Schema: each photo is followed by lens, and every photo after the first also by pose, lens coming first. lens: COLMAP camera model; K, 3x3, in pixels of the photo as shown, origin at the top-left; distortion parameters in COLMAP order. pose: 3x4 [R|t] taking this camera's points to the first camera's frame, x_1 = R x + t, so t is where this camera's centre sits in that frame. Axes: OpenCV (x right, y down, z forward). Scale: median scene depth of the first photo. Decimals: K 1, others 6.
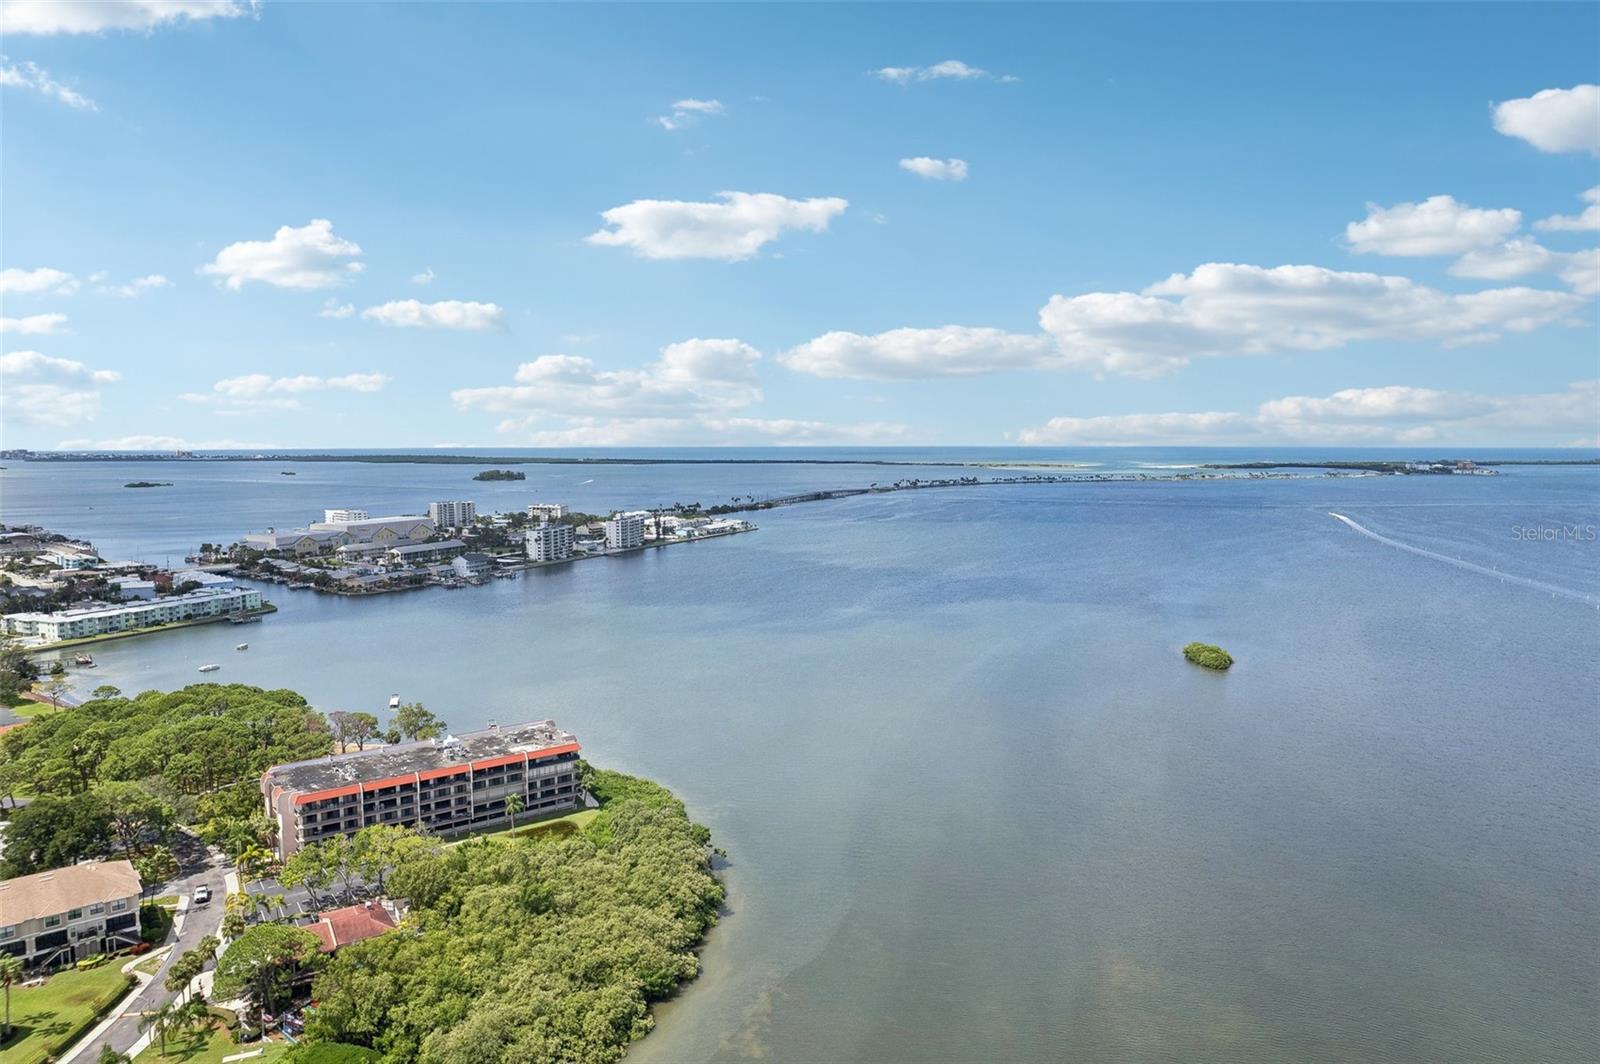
lens RADIAL K [[1051.9, 0, 800.0], [0, 1051.9, 532.0], [0, 0, 1]] dist [-0.078475, 0.075002]
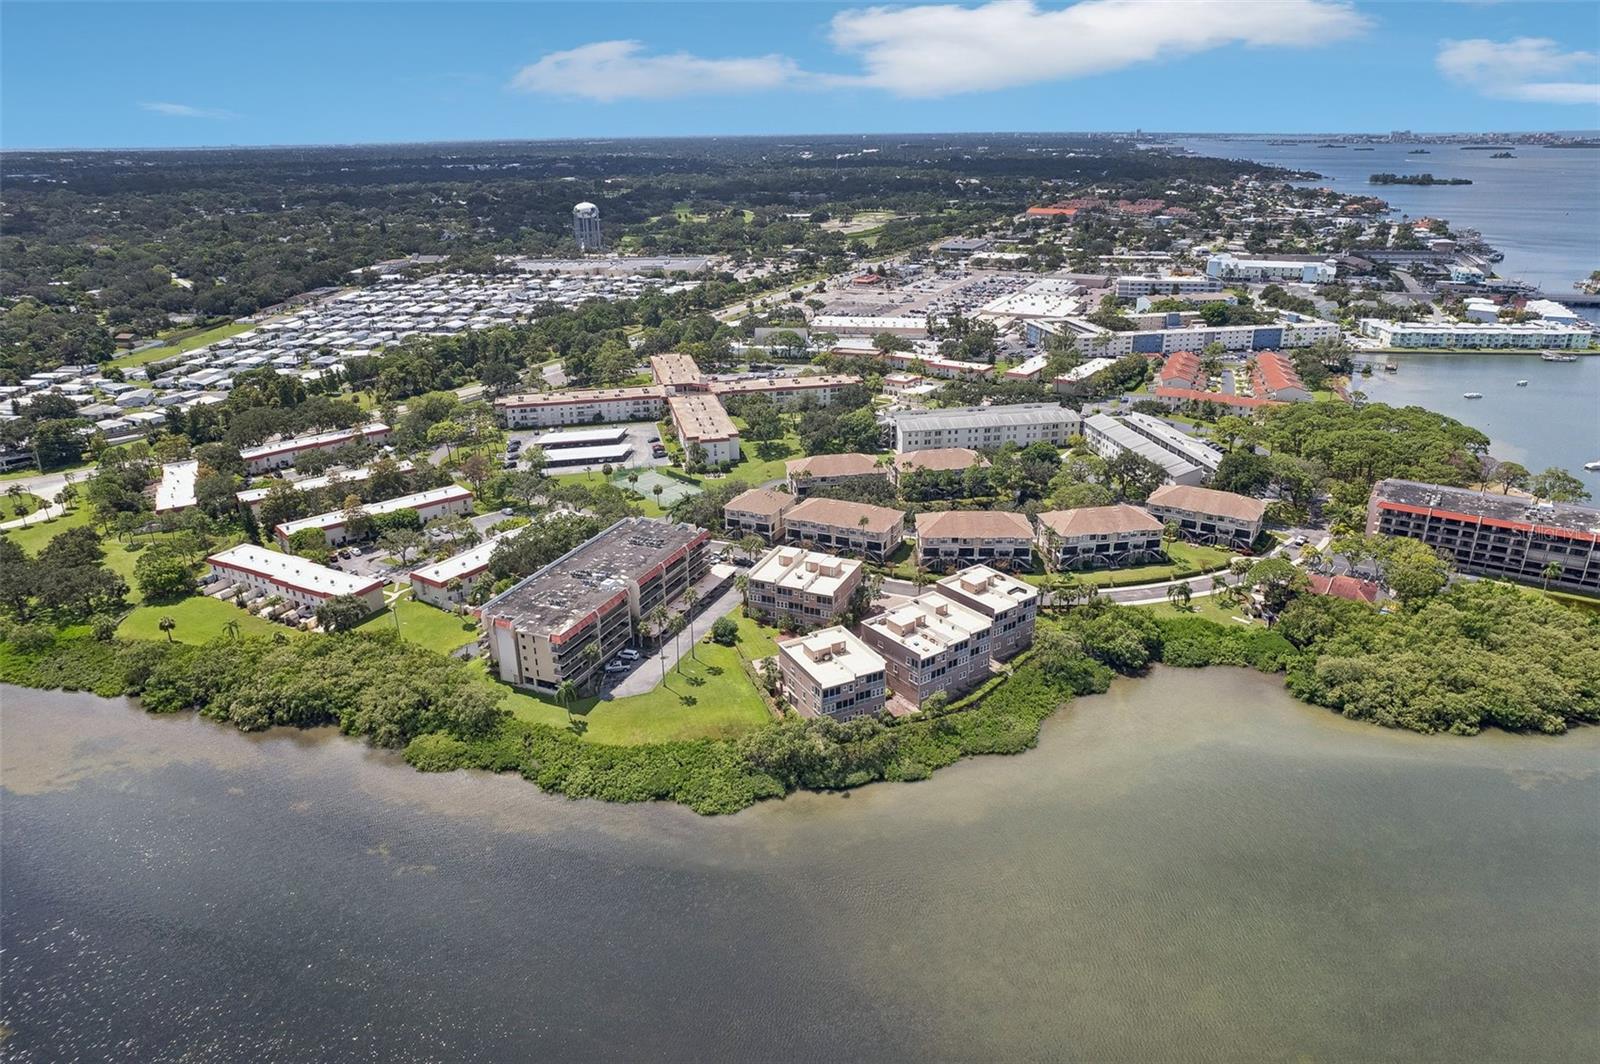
lens RADIAL K [[1051.9, 0, 800.0], [0, 1051.9, 532.0], [0, 0, 1]] dist [-0.078475, 0.075002]
pose [[0.316635, 0.342142, -0.884693, 0.404230], [-0.071054, 0.938616, 0.337566, -0.094263], [0.945882, -0.044025, 0.321510, -0.144932]]
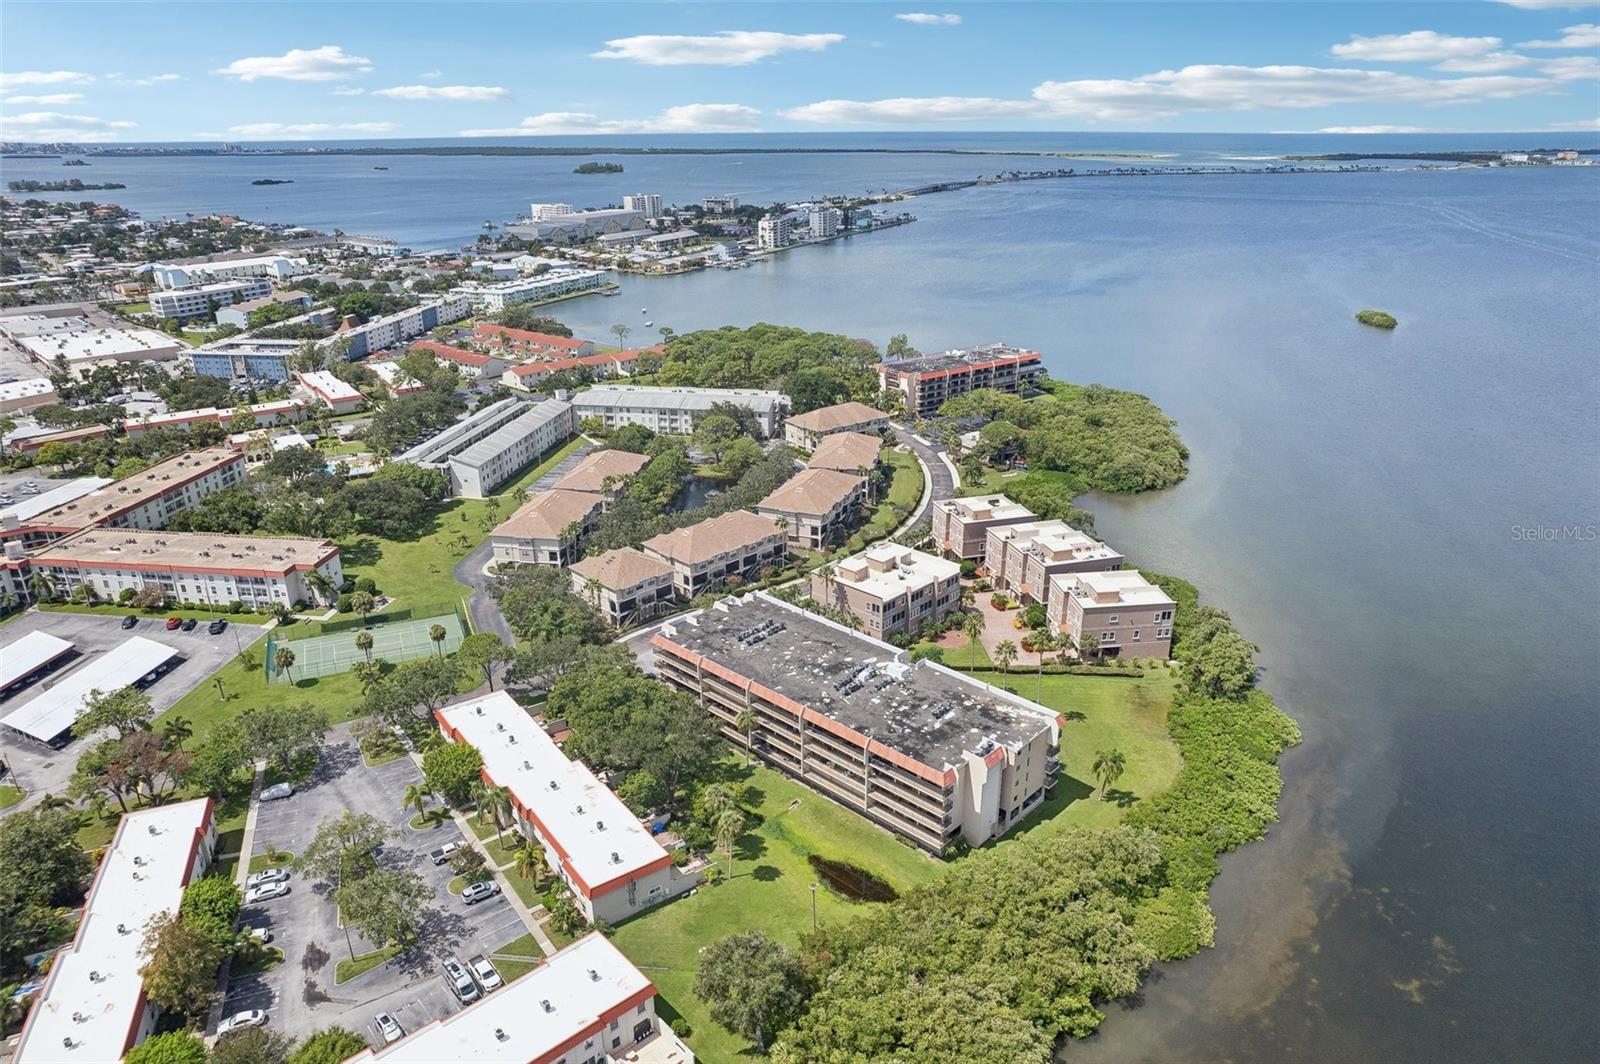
lens RADIAL K [[1051.9, 0, 800.0], [0, 1051.9, 532.0], [0, 0, 1]] dist [-0.078475, 0.075002]
pose [[0.999570, 0.006308, -0.028621, -0.508170], [0.002024, 0.959371, 0.282140, 0.006909], [0.029238, -0.282076, 0.958946, -0.621590]]
